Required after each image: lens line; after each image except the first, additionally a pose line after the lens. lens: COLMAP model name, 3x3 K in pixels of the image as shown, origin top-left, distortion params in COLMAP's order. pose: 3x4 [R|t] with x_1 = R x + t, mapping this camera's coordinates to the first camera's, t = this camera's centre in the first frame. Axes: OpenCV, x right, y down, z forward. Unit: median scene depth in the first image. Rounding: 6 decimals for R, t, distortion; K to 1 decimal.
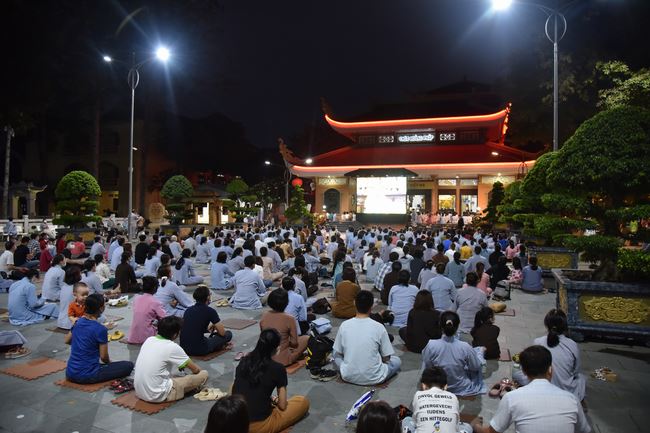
lens RADIAL K [[451.4, 0, 323.6], [0, 451.4, 214.9], [0, 0, 1]] dist [-0.099090, 0.045676]
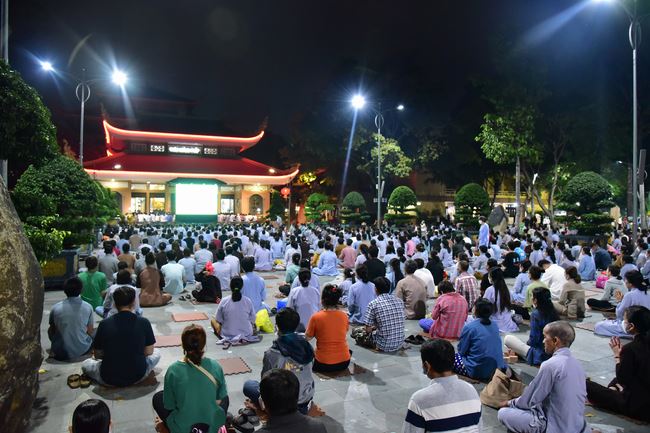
lens RADIAL K [[451.4, 0, 323.2], [0, 451.4, 218.9], [0, 0, 1]] dist [-0.099090, 0.045676]
pose [[0.693464, -0.020315, 0.720205, -0.406277], [0.010220, 0.999779, 0.018360, -0.006692], [-0.720419, -0.005372, 0.693518, -0.088109]]
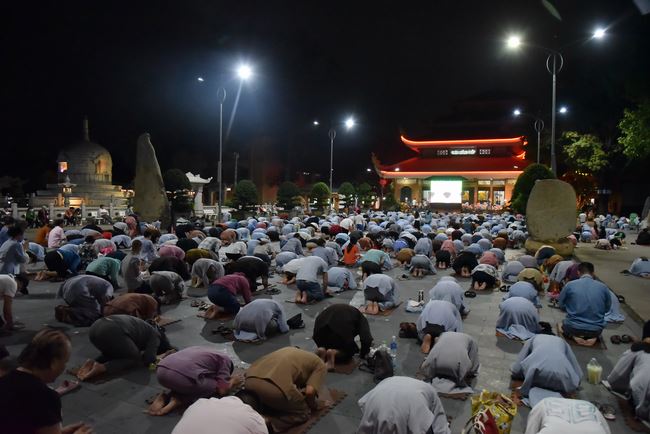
lens RADIAL K [[451.4, 0, 327.5], [0, 451.4, 210.6], [0, 0, 1]] dist [-0.099090, 0.045676]
pose [[0.998998, 0.004175, -0.044558, -0.181513], [-0.003511, 0.999882, 0.014971, 0.001365], [0.044616, -0.014799, 0.998895, -0.516488]]
